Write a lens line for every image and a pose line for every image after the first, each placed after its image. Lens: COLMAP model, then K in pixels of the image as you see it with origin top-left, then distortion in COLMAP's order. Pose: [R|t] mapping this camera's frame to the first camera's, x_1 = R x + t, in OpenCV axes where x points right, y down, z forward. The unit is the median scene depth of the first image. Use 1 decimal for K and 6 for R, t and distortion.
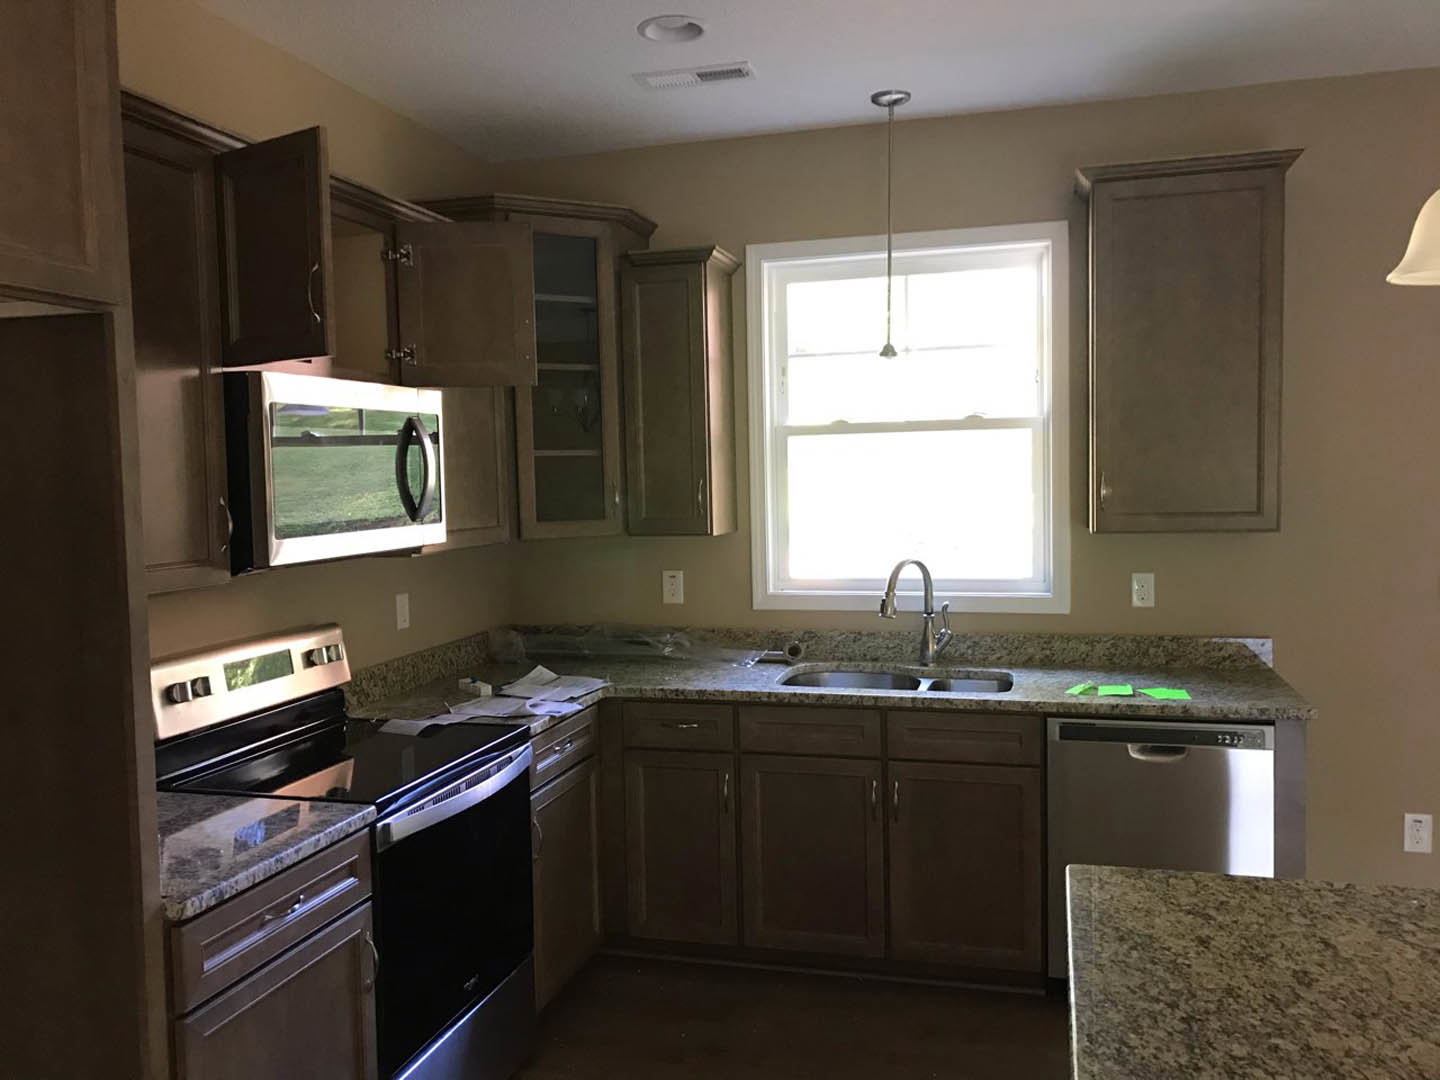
lens RADIAL K [[1168.2, 0, 720.0], [0, 1168.2, 540.0], [0, 0, 1]] dist [0.017056, -0.000660]
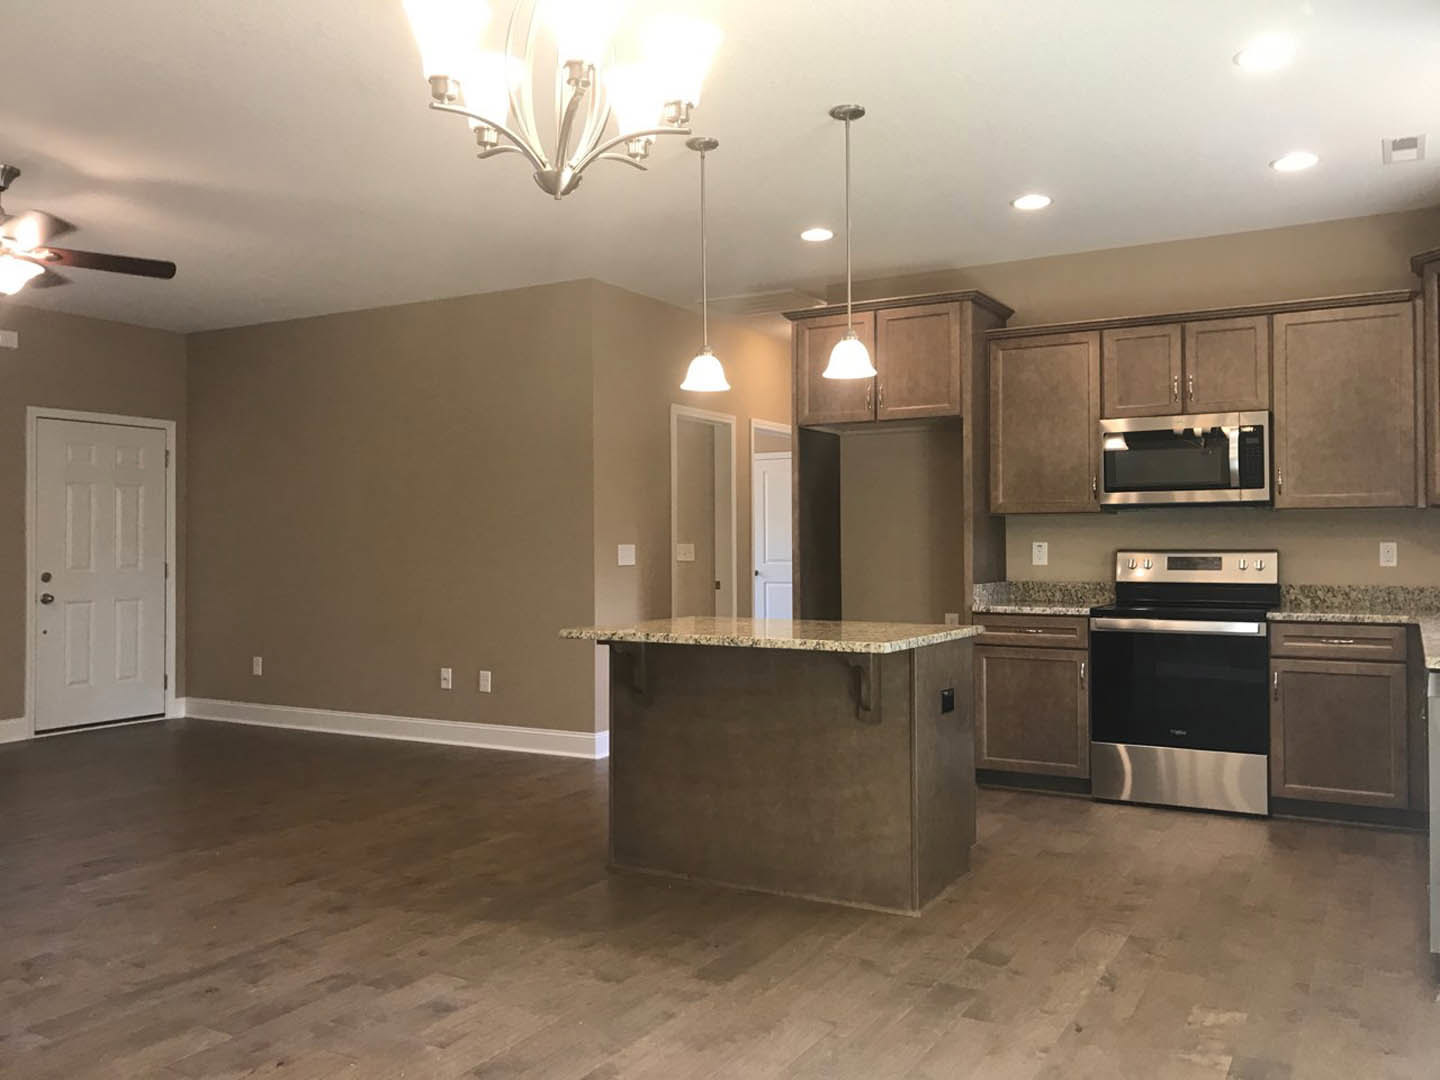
lens RADIAL K [[1188.3, 0, 717.5], [0, 1188.3, 535.0], [0, 0, 1]] dist [0.005984, -0.003556]
pose [[-0.241617, 0.014202, -0.970268, 1.374487], [-0.050461, 0.998356, 0.027179, 0.039099], [0.969059, 0.055528, -0.240503, 0.556360]]
